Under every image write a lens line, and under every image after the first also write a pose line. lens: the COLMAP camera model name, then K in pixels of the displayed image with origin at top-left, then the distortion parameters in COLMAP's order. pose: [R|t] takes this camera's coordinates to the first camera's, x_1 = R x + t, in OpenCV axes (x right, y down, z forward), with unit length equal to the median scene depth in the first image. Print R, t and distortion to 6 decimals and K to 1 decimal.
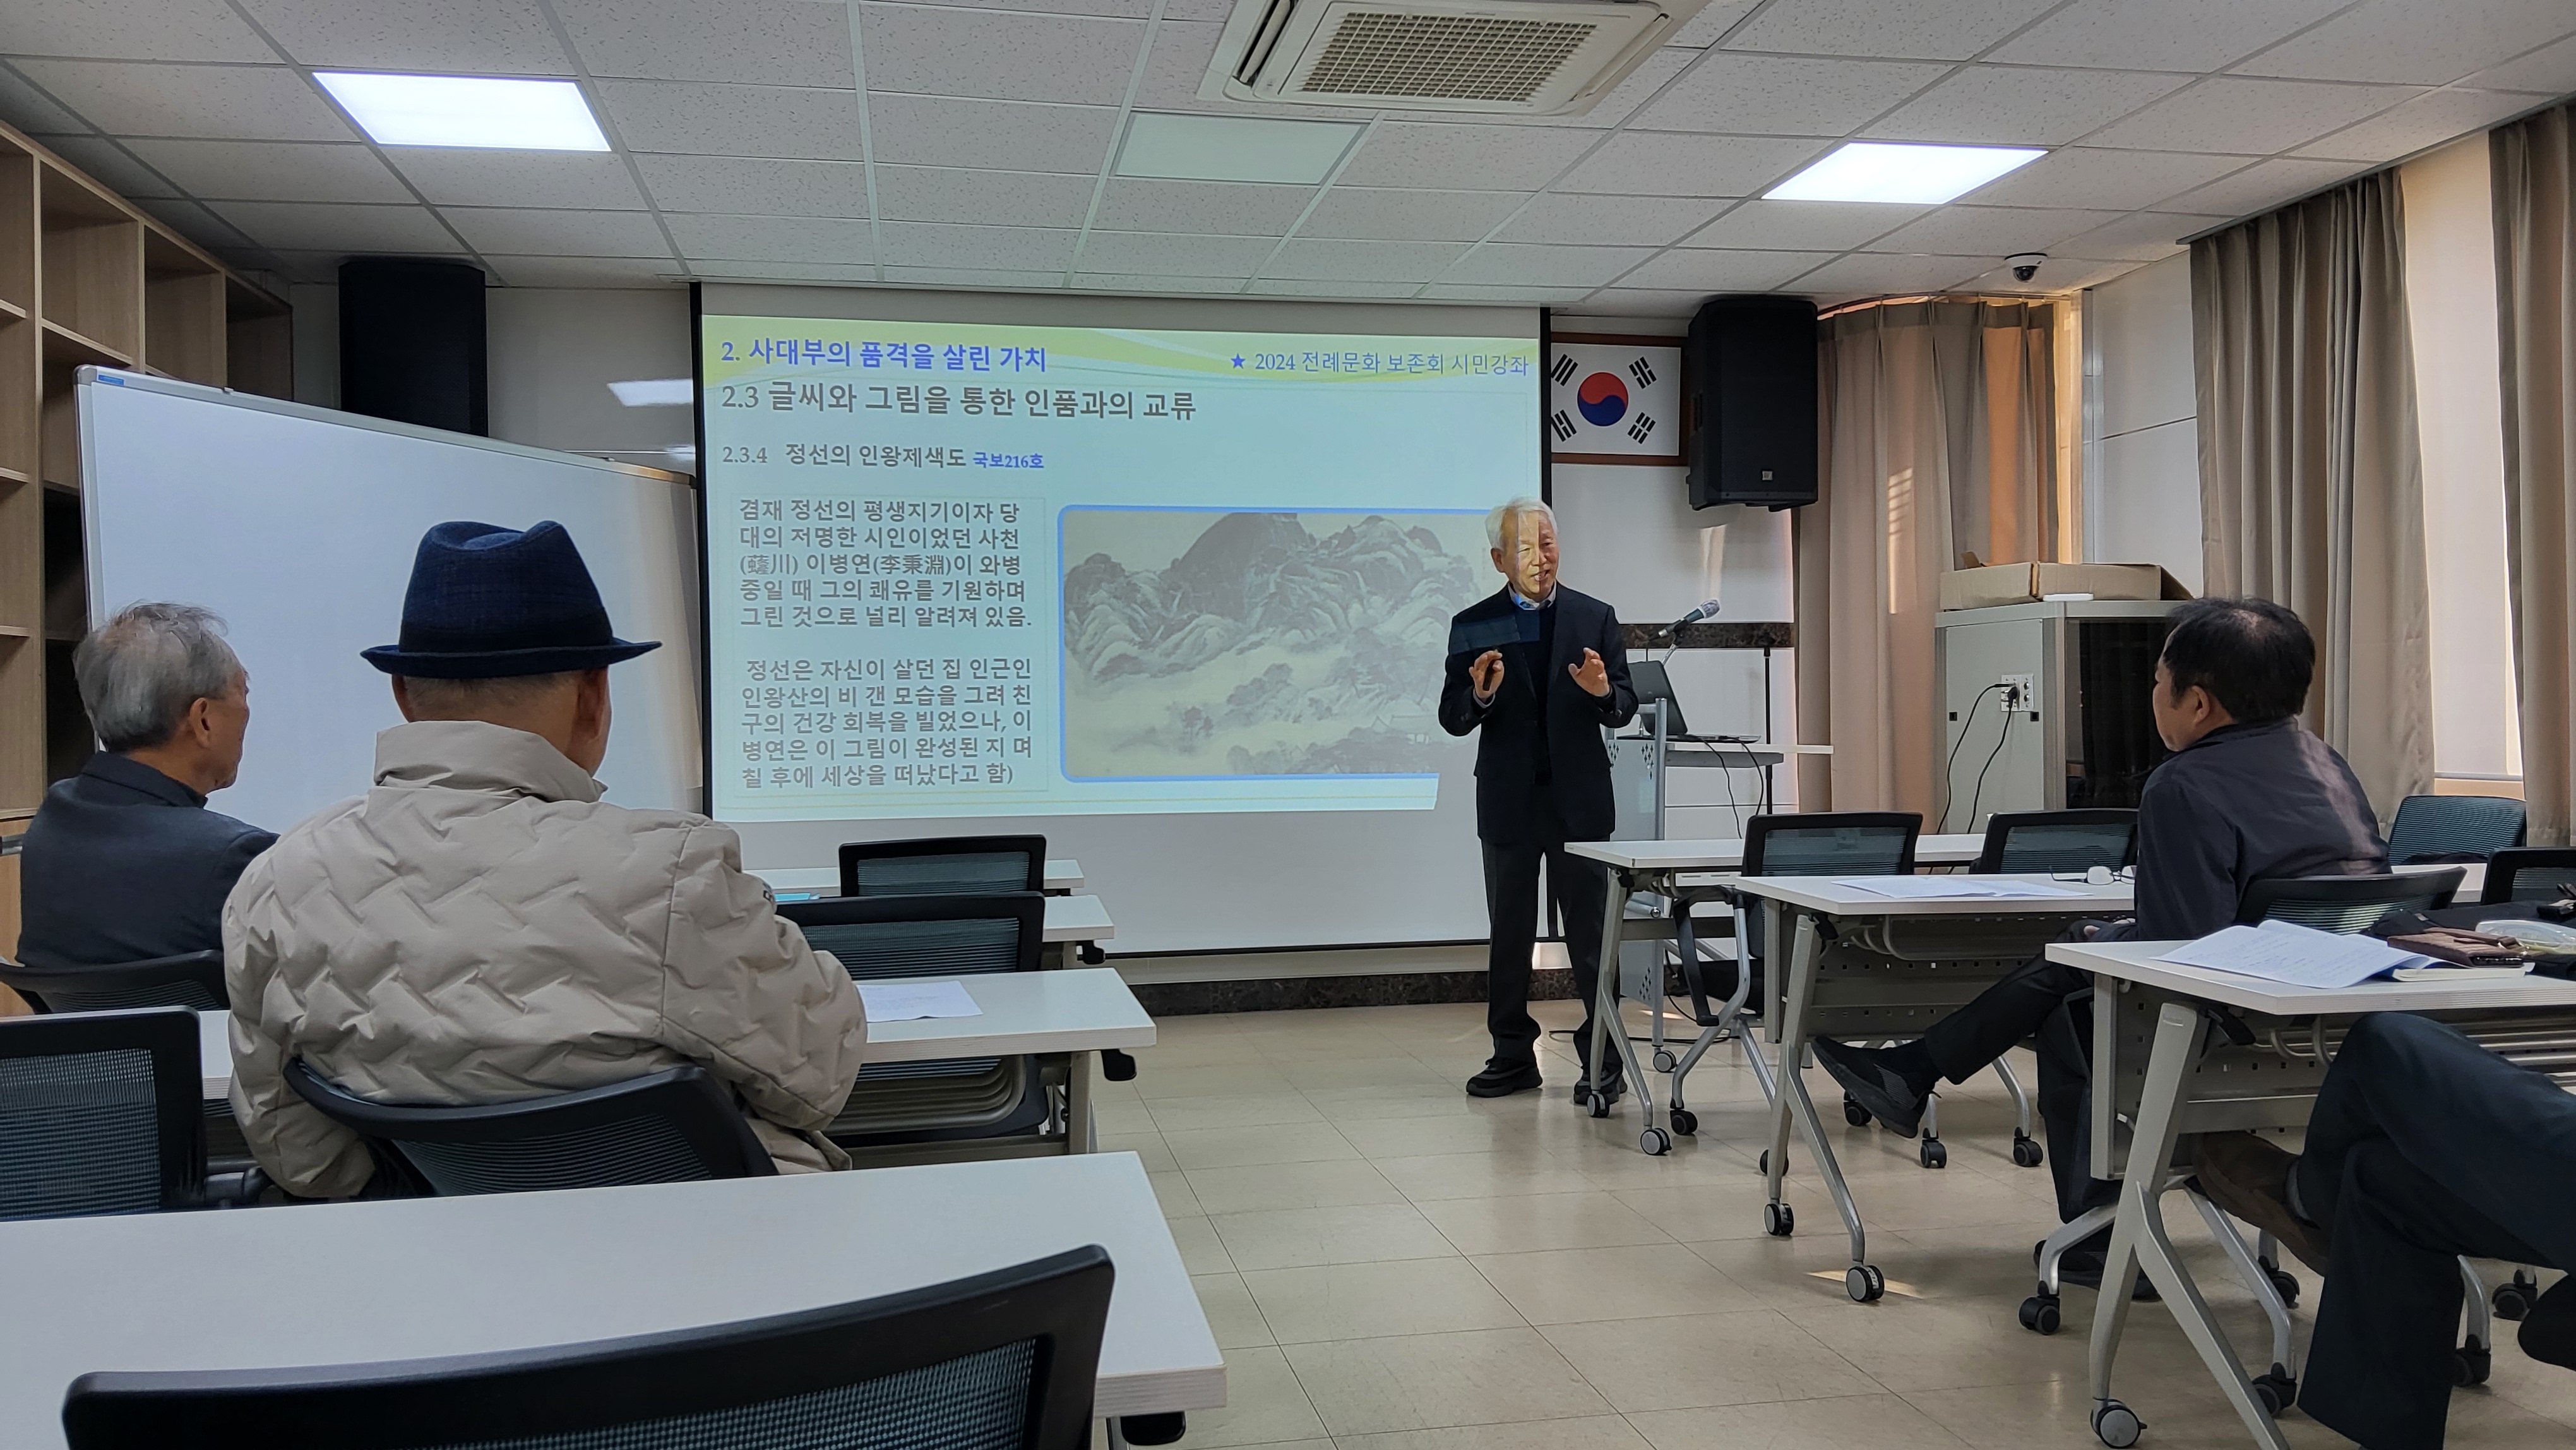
lens RADIAL K [[1972.9, 0, 1298.0], [0, 1972.9, 728.5], [0, 0, 1]] dist [0.102270, -0.245821]
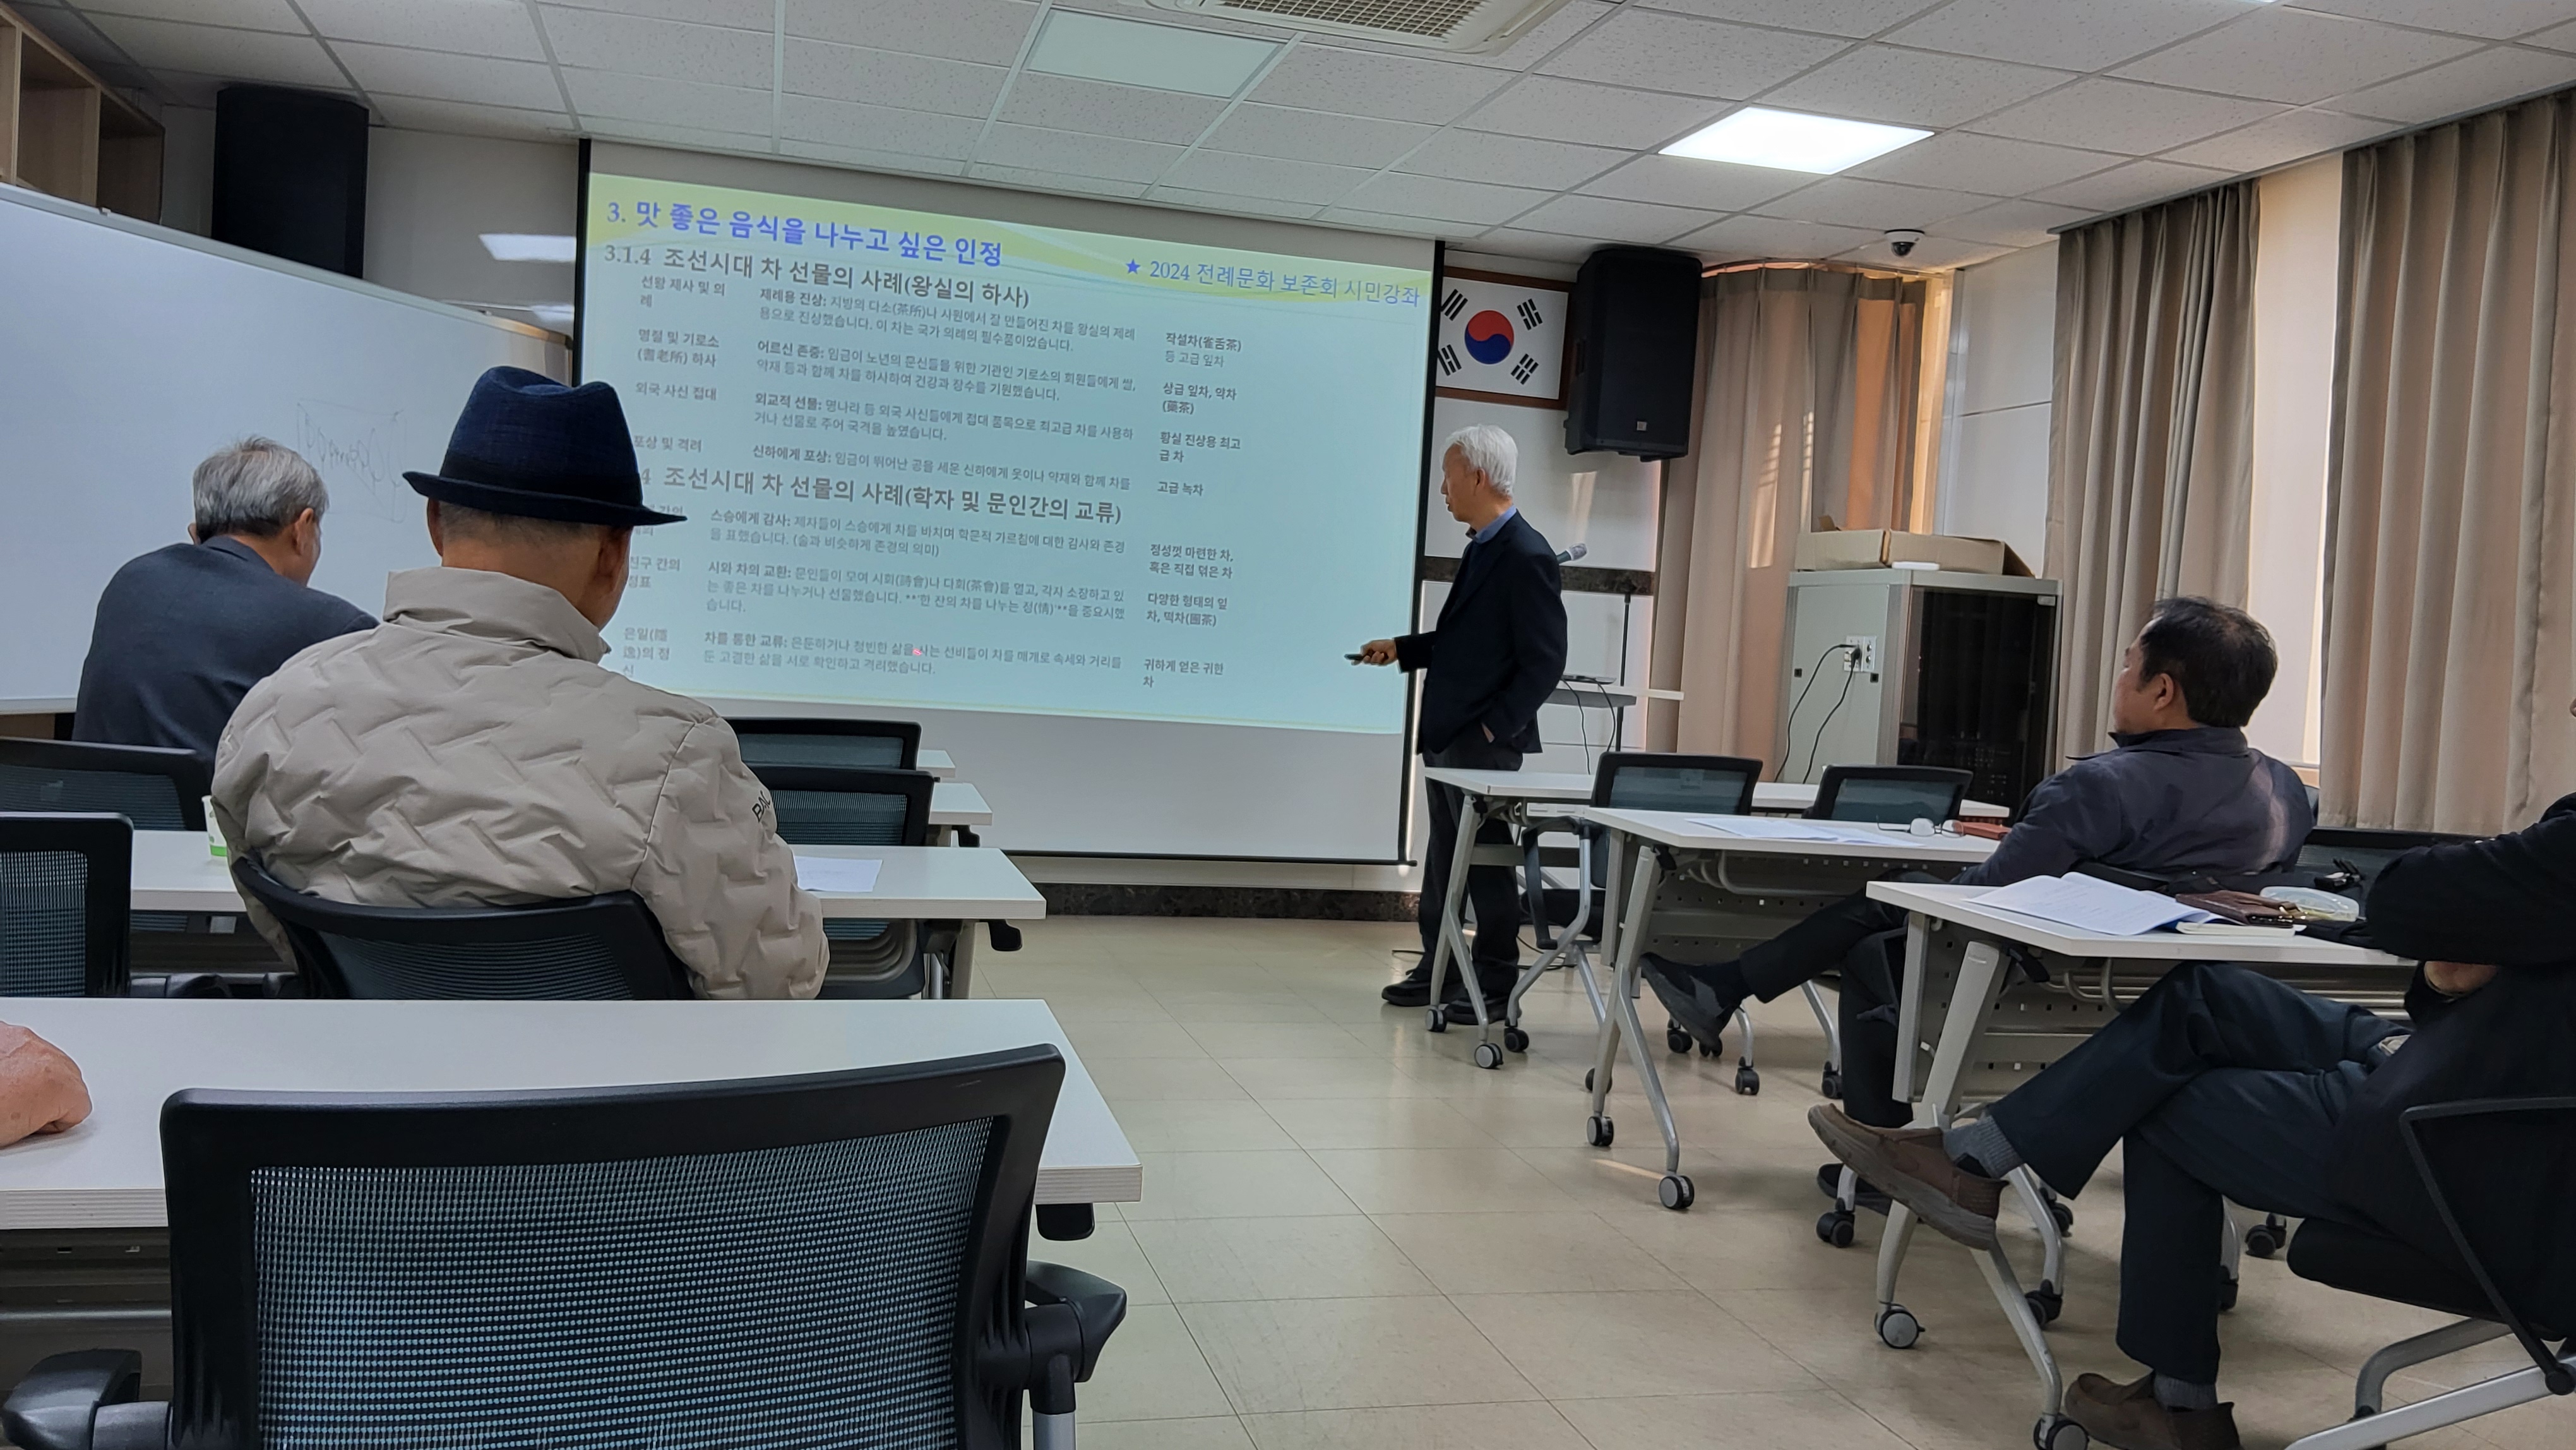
lens RADIAL K [[1981.0, 0, 1306.9], [0, 1981.0, 730.2], [0, 0, 1]] dist [0.108275, -0.243687]
pose [[0.994447, 0.068709, 0.079709, -0.008301], [-0.071891, 0.996697, 0.037763, 0.003552], [-0.076851, -0.043284, 0.996103, -0.021999]]
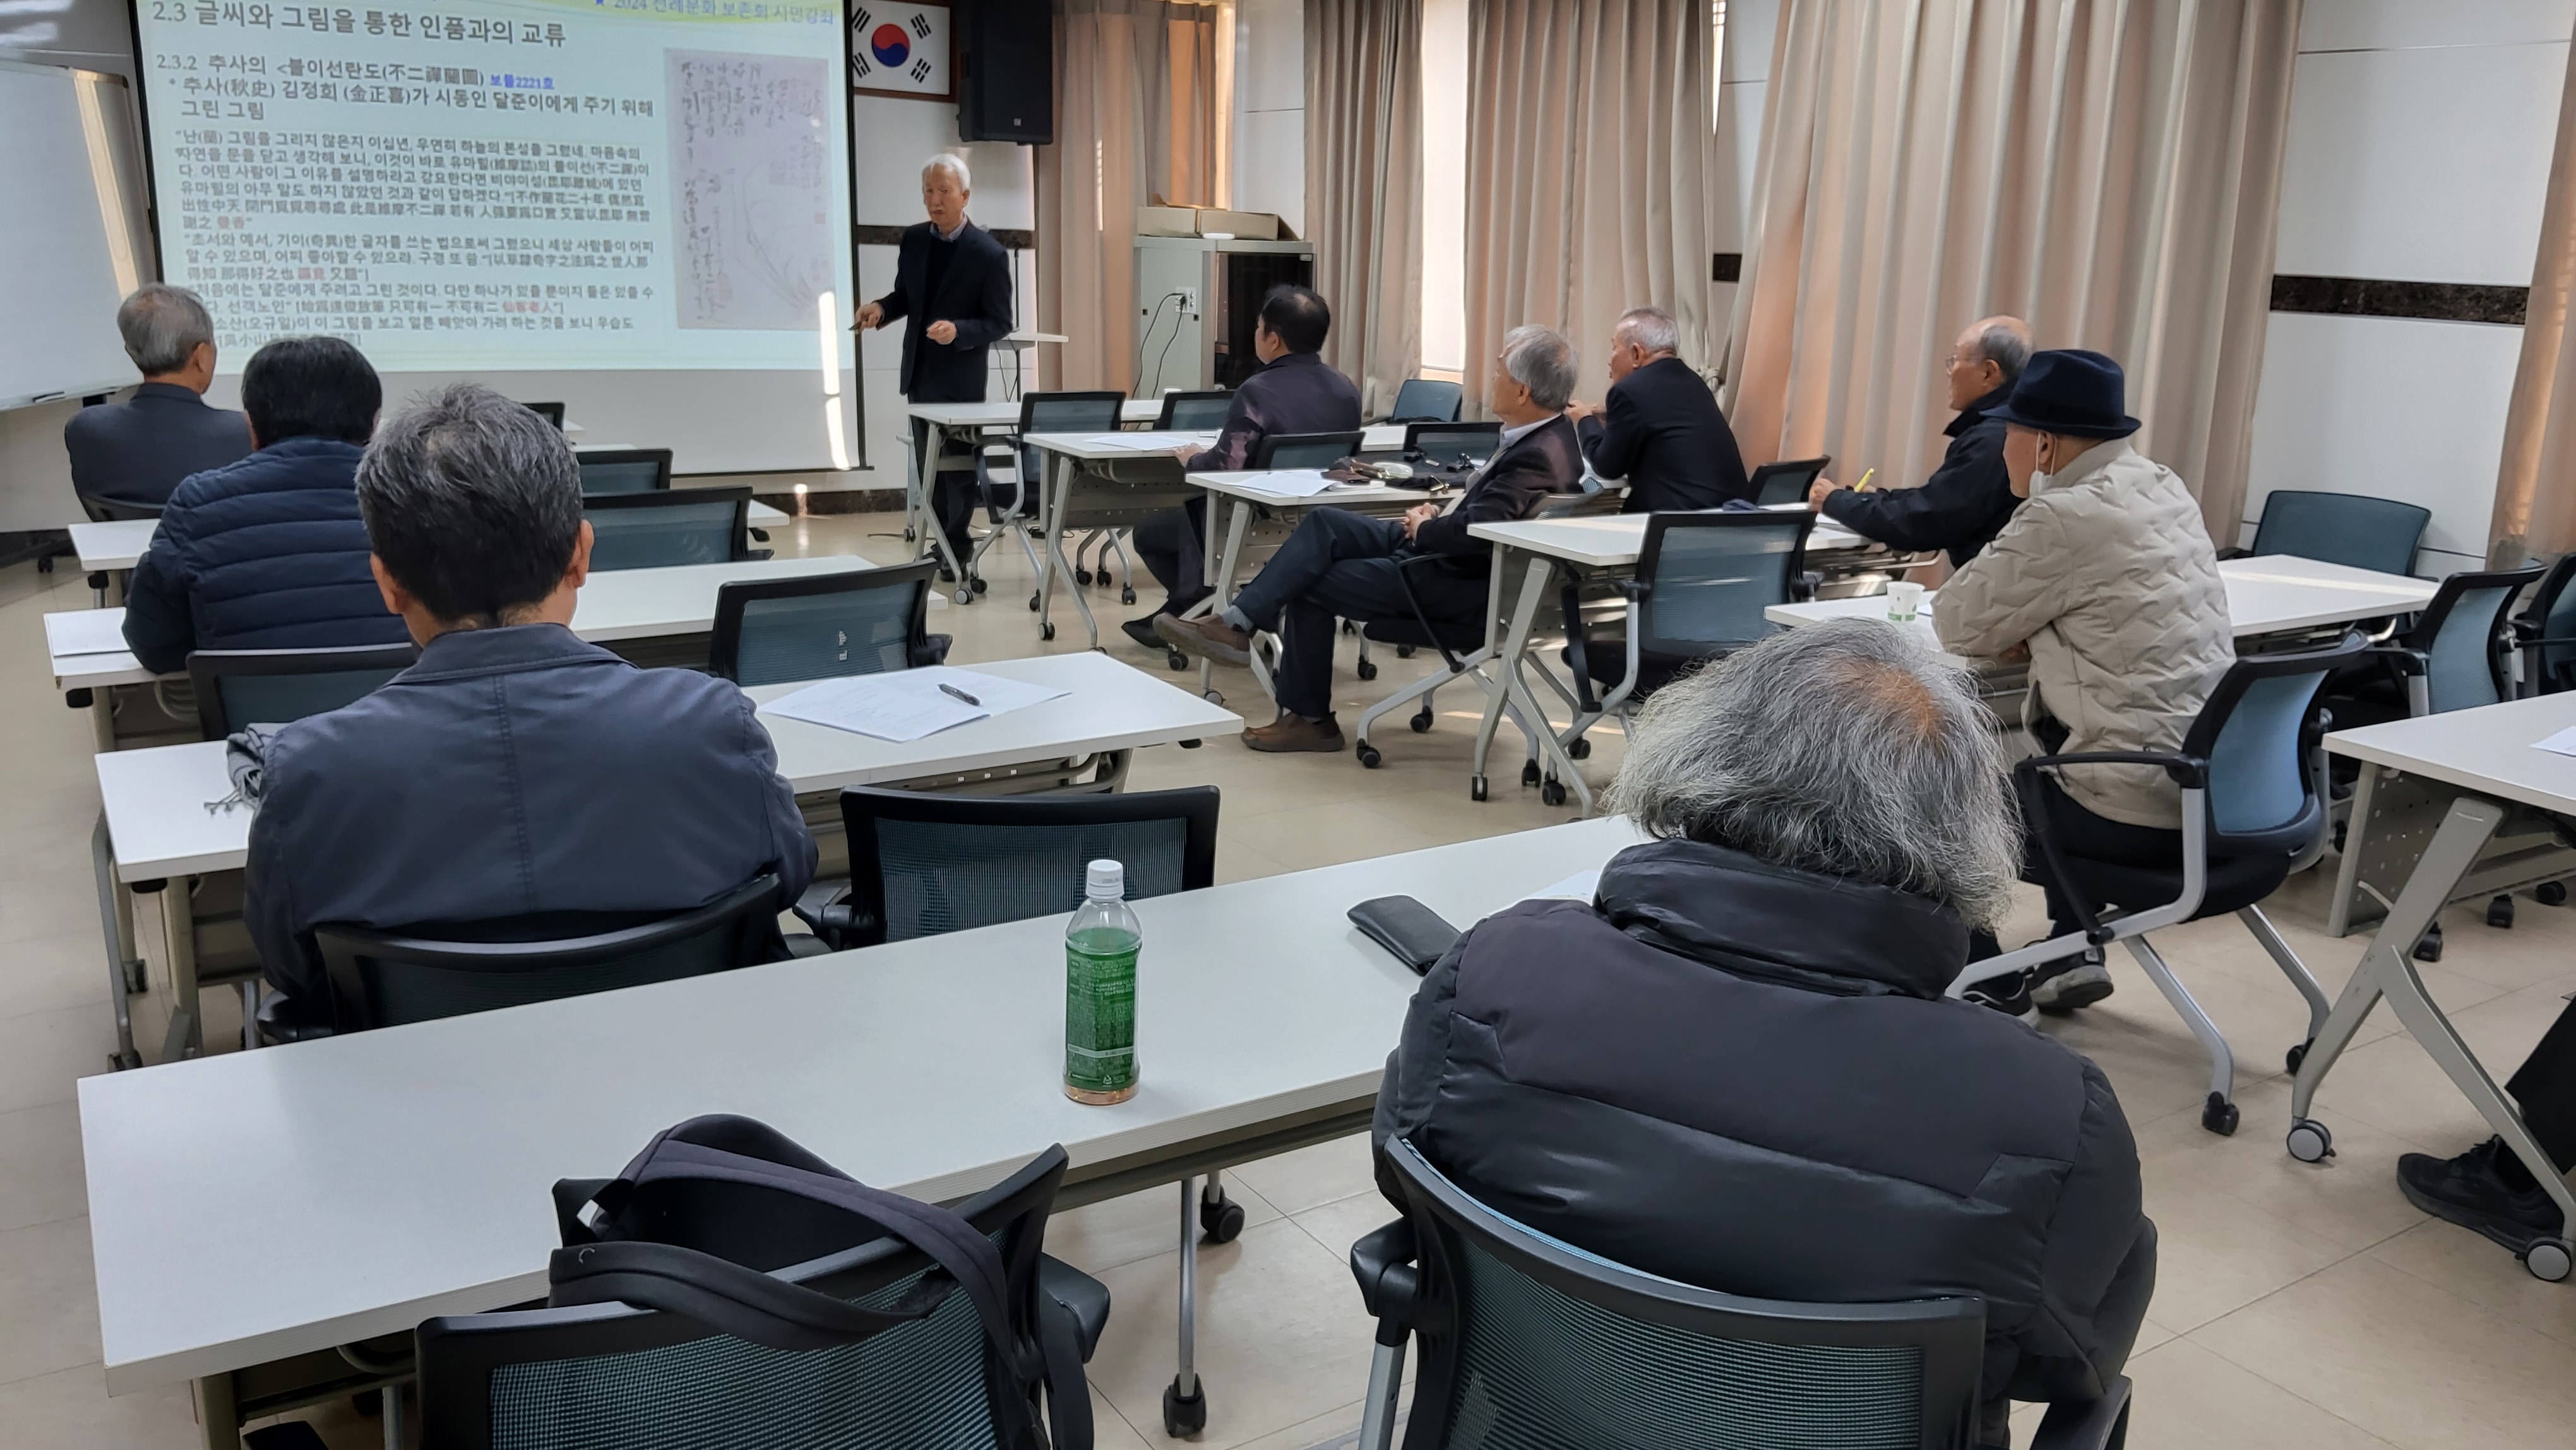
lens RADIAL K [[1981.0, 0, 1306.9], [0, 1981.0, 730.2], [0, 0, 1]] dist [0.108275, -0.243687]
pose [[0.921393, -0.057617, 0.384337, -0.153928], [-0.035929, 0.972085, 0.231860, -0.056535], [-0.386968, -0.227443, 0.893603, -0.462646]]
